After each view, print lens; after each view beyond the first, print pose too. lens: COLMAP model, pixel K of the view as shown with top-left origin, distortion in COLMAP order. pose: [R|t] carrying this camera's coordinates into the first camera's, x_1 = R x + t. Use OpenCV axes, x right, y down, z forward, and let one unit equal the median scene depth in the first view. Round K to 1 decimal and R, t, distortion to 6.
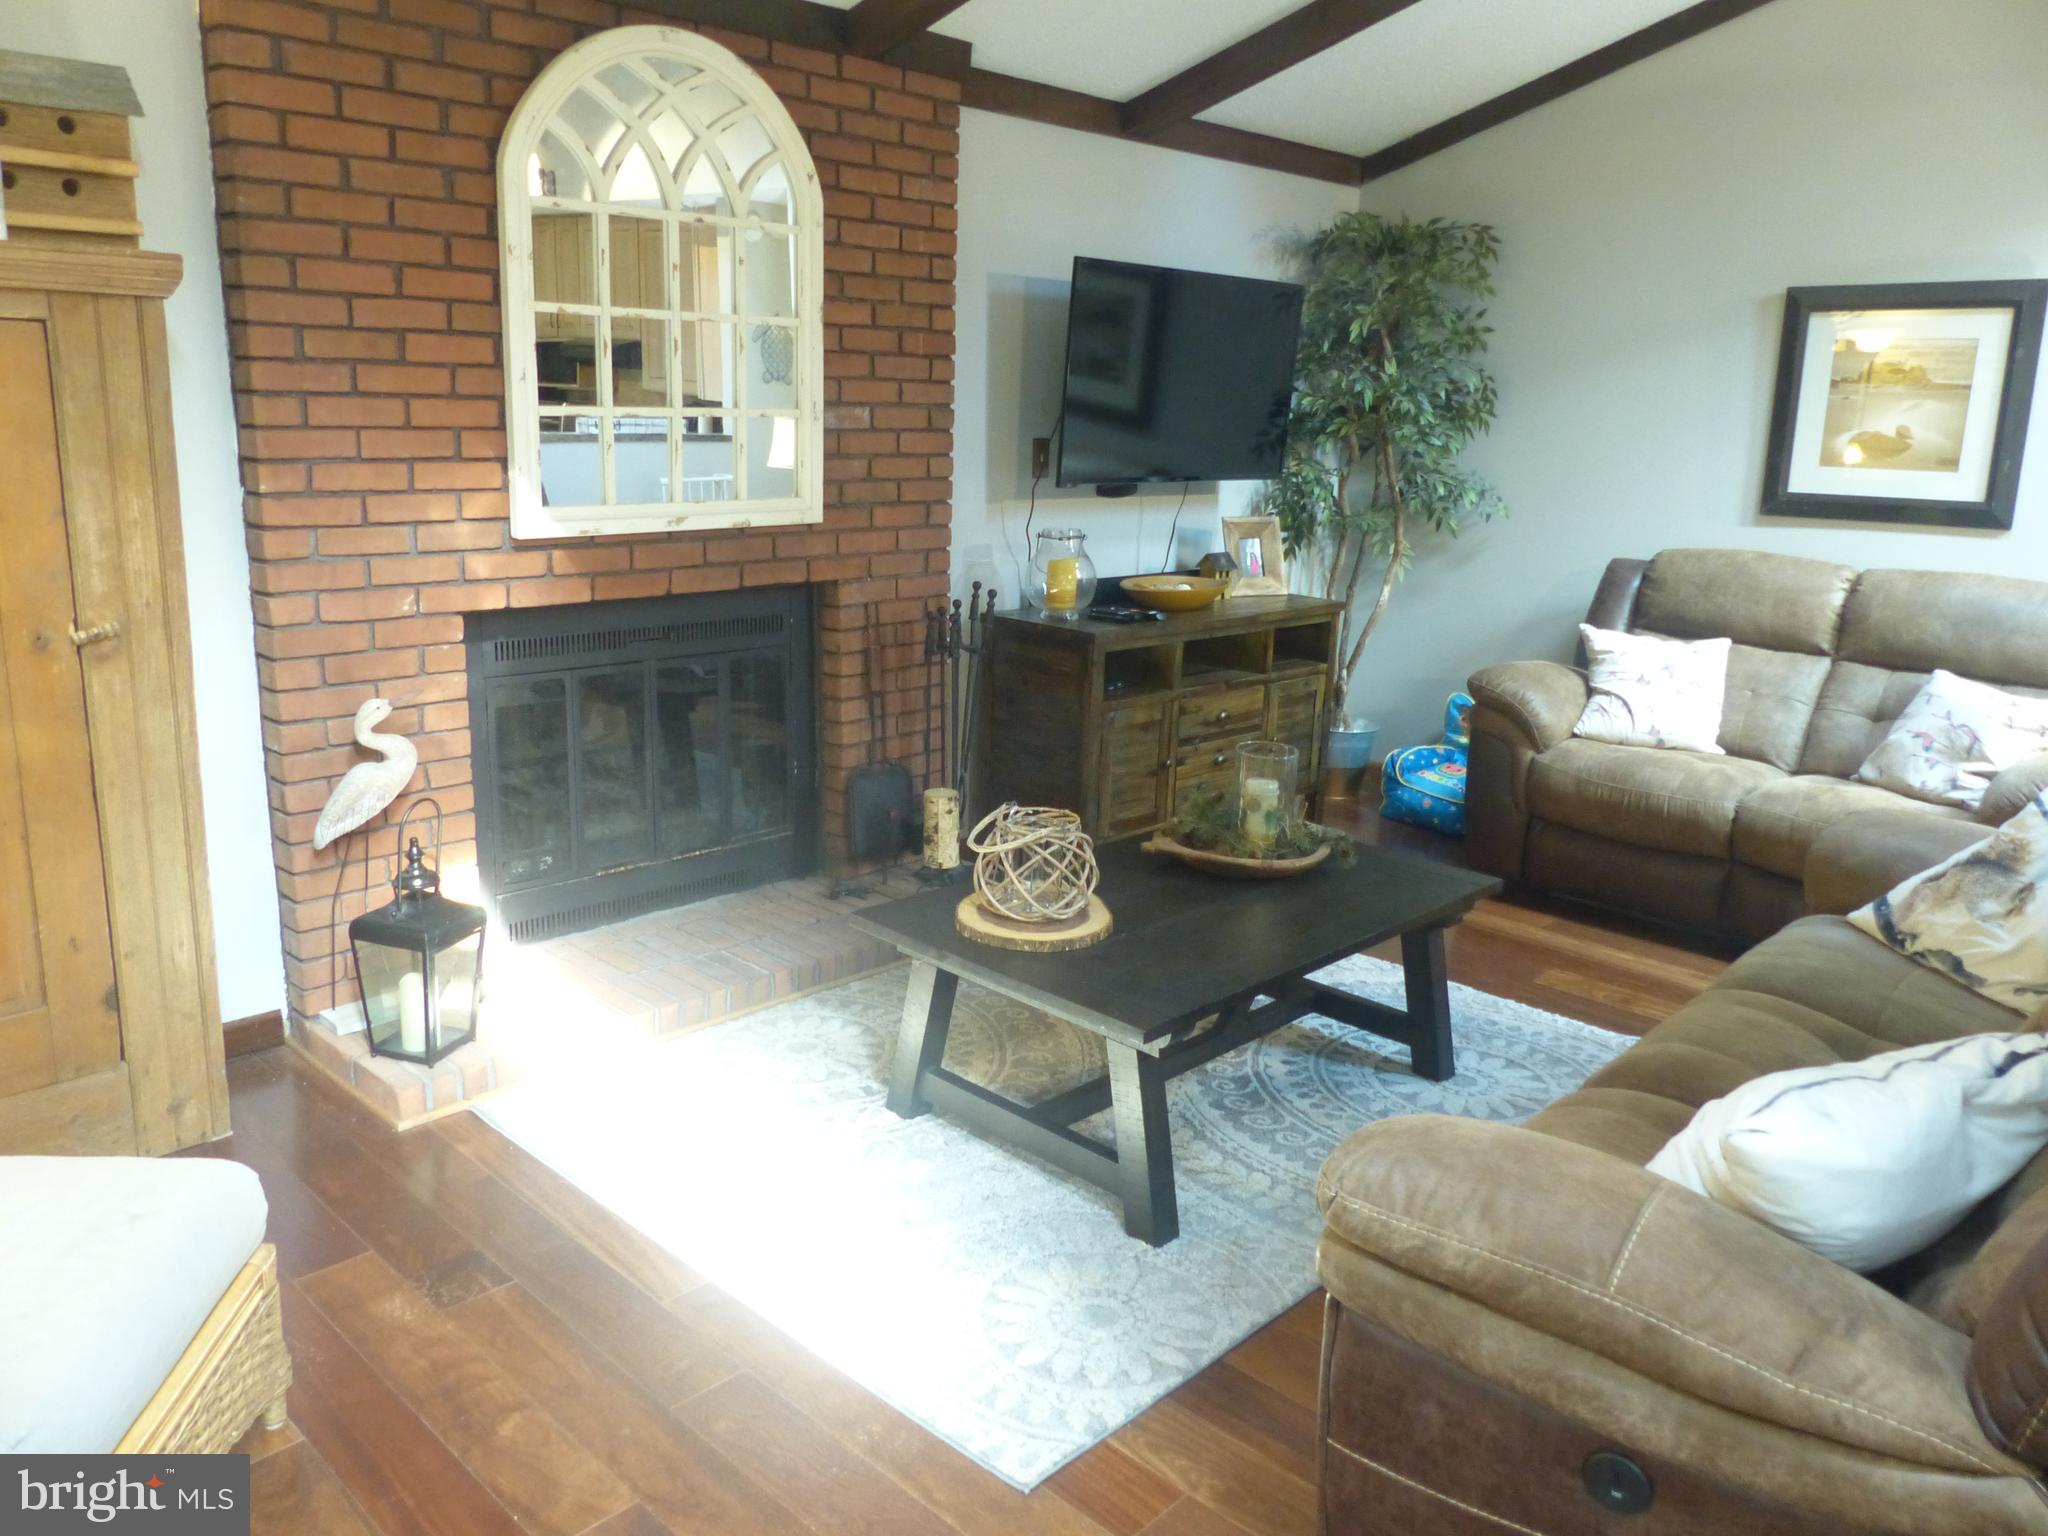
lens RADIAL K [[1540.9, 0, 1023.1], [0, 1540.9, 758.7], [0, 0, 1]] dist [-0.015764, 0.007815]
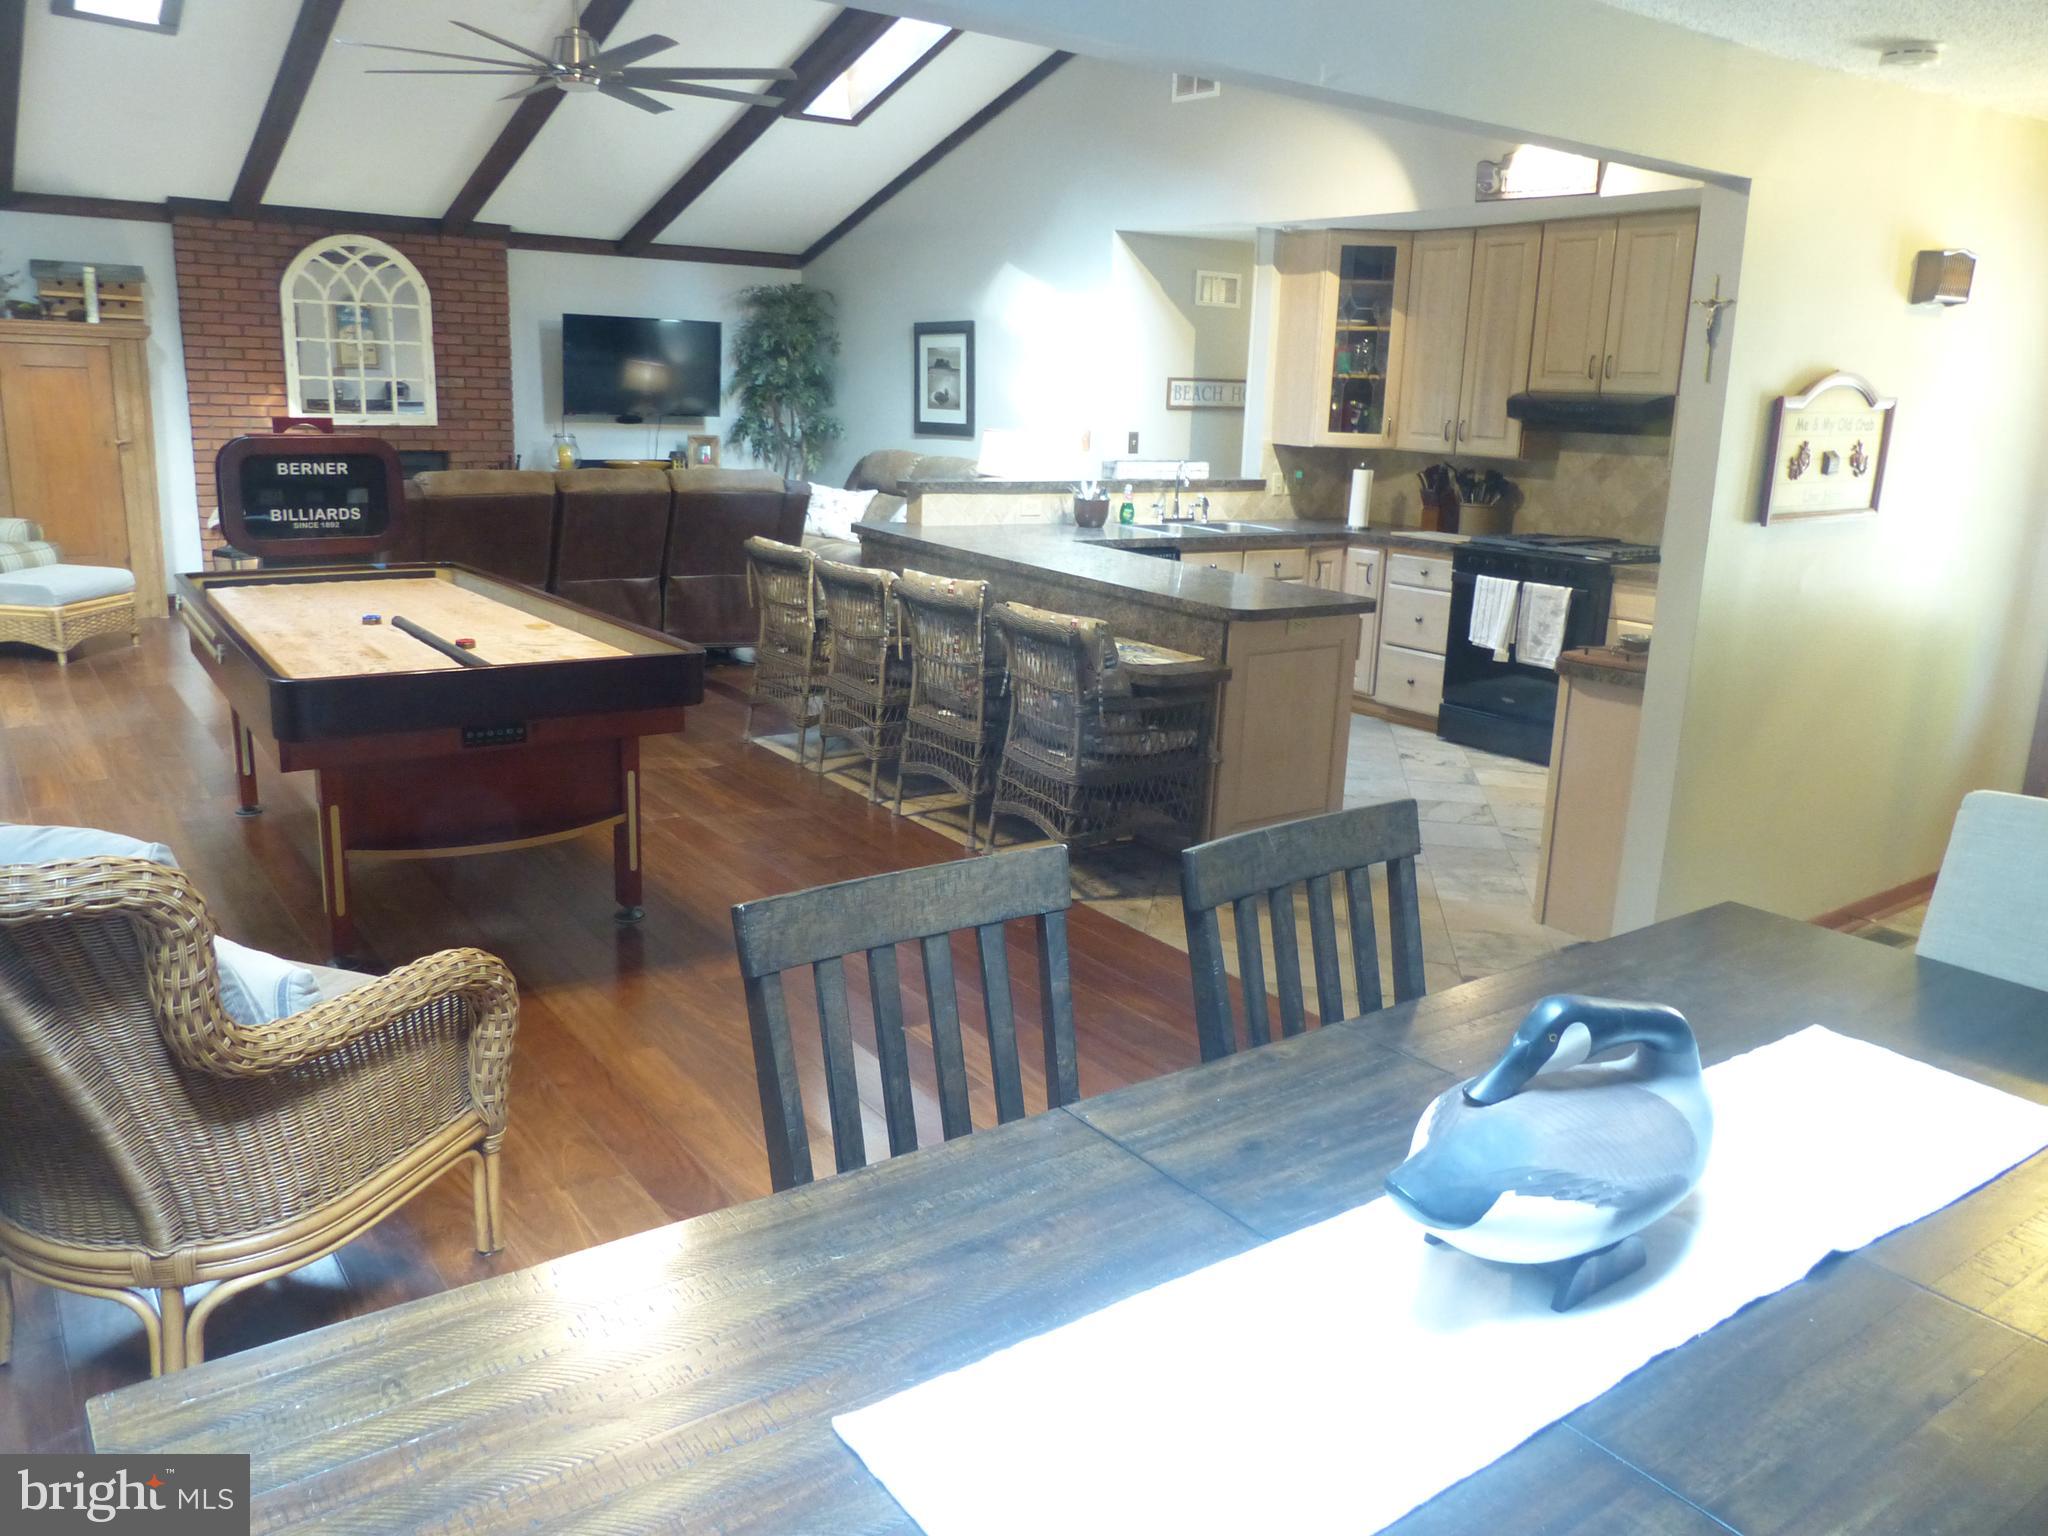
lens RADIAL K [[1540.9, 0, 1029.9], [0, 1540.9, 769.9], [0, 0, 1]] dist [-0.015764, 0.007815]
pose [[0.983990, 0.046069, -0.172166, 1.458844], [-0.045208, 0.998938, 0.008919, 0.385949], [0.172394, -0.000993, 0.985028, -1.456016]]
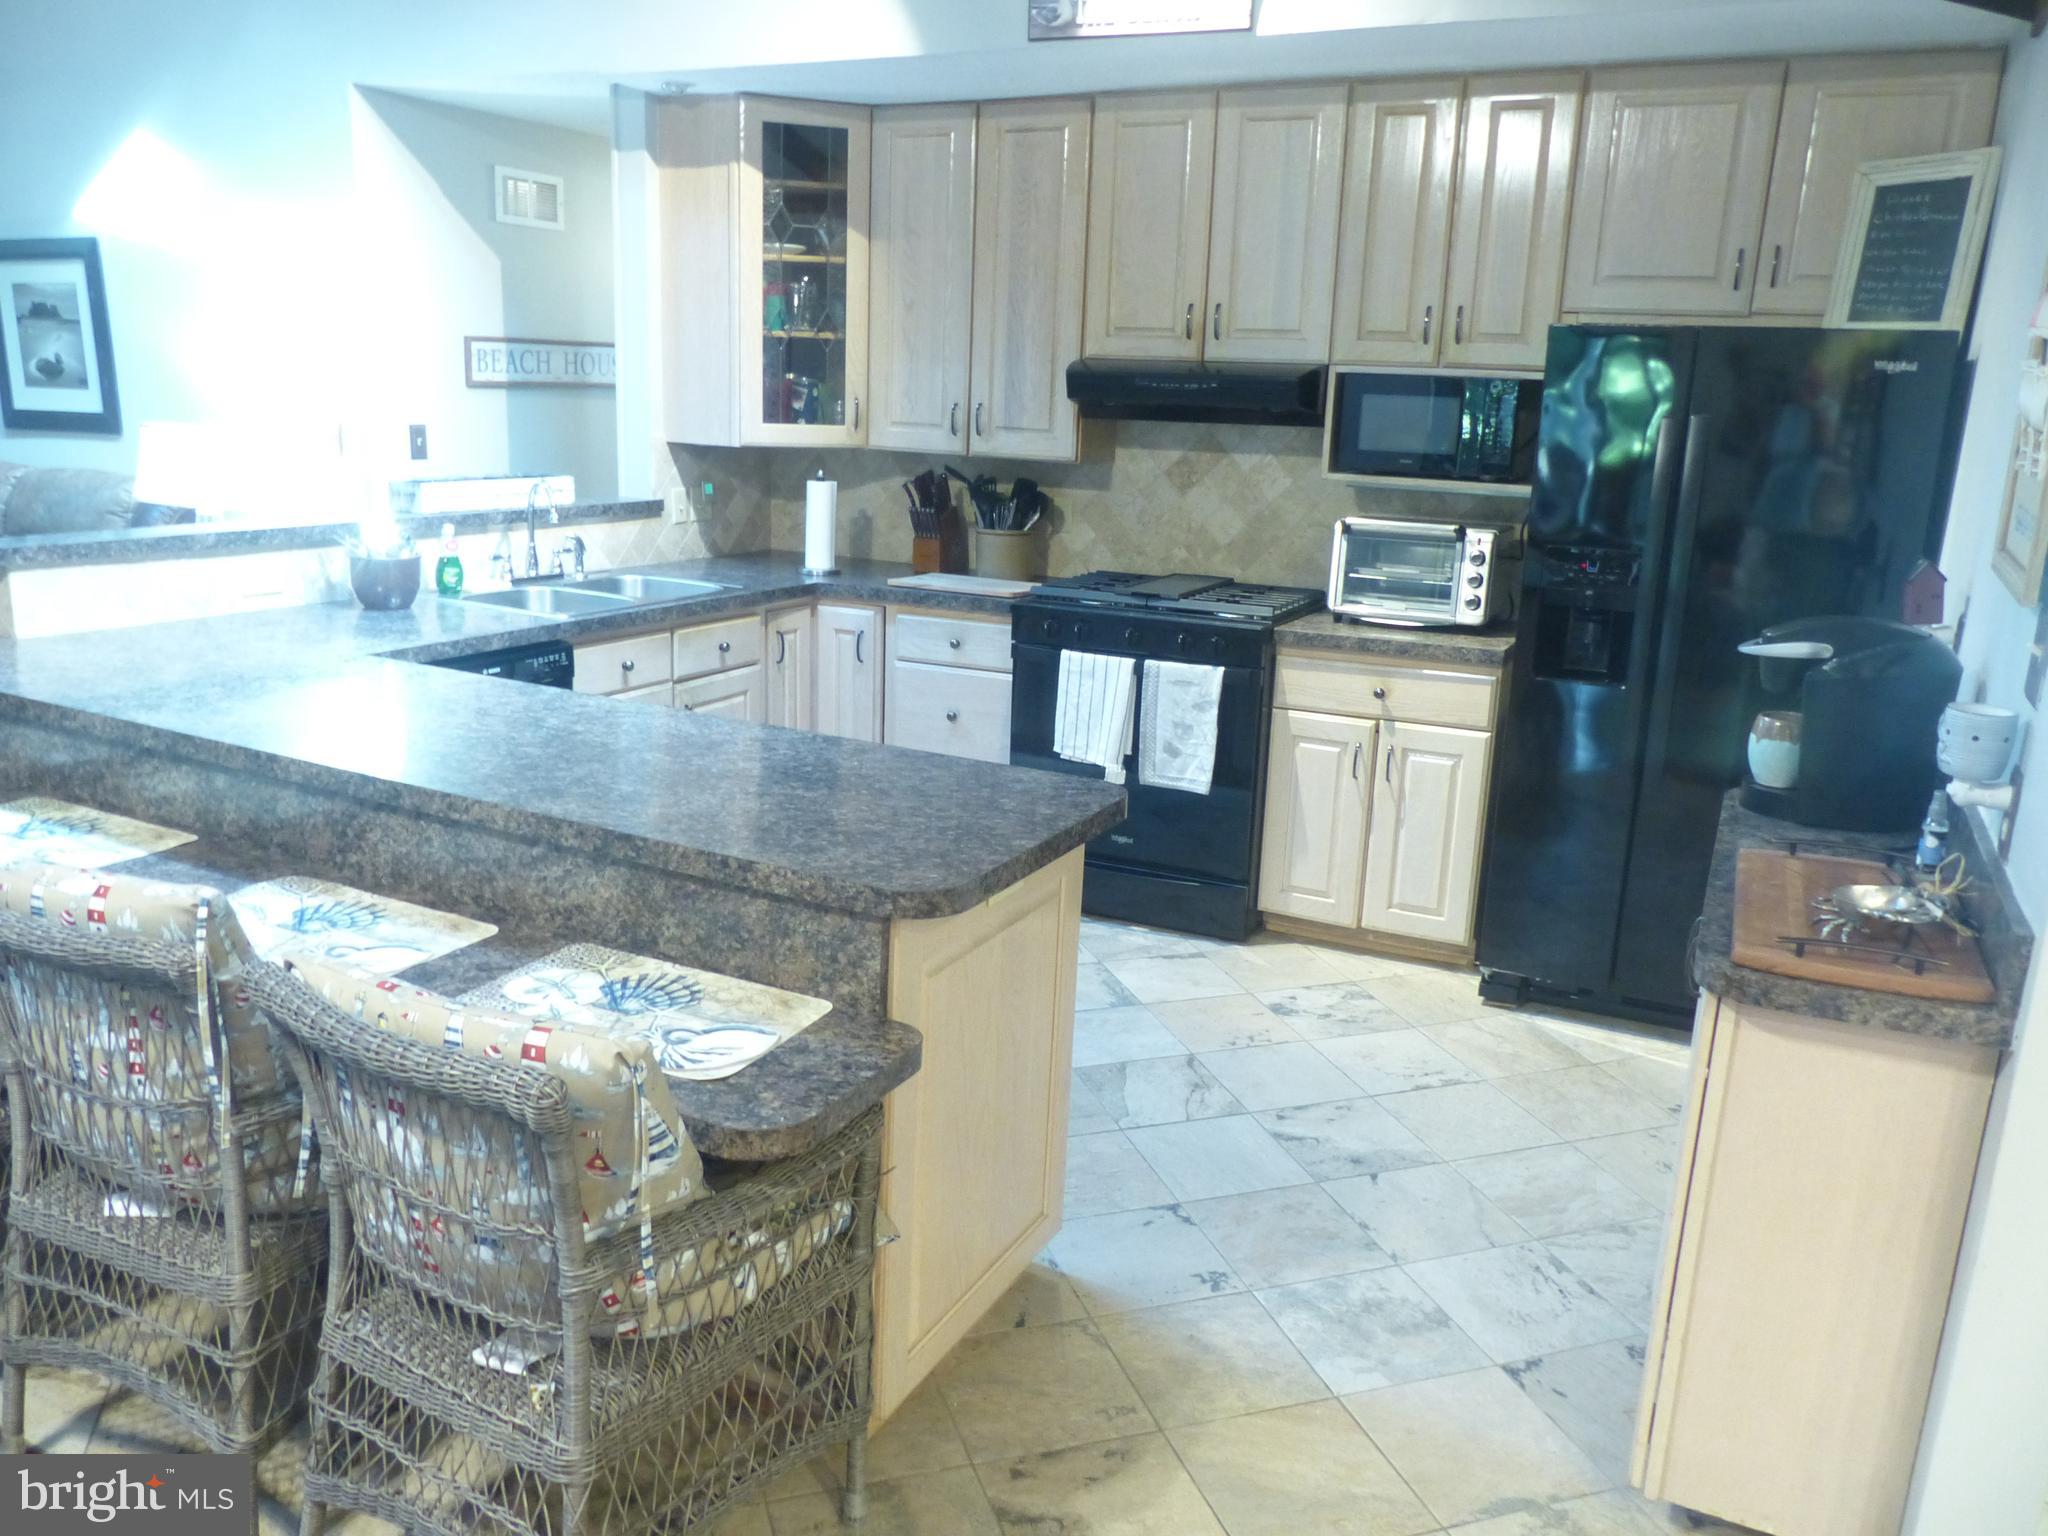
lens RADIAL K [[1540.9, 0, 1021.0], [0, 1540.9, 760.6], [0, 0, 1]] dist [-0.015764, 0.007815]
pose [[0.953944, -0.066479, 0.292527, 1.268788], [0.062383, 0.997780, 0.023320, 0.184344], [-0.293428, -0.003998, 0.955973, -0.587779]]
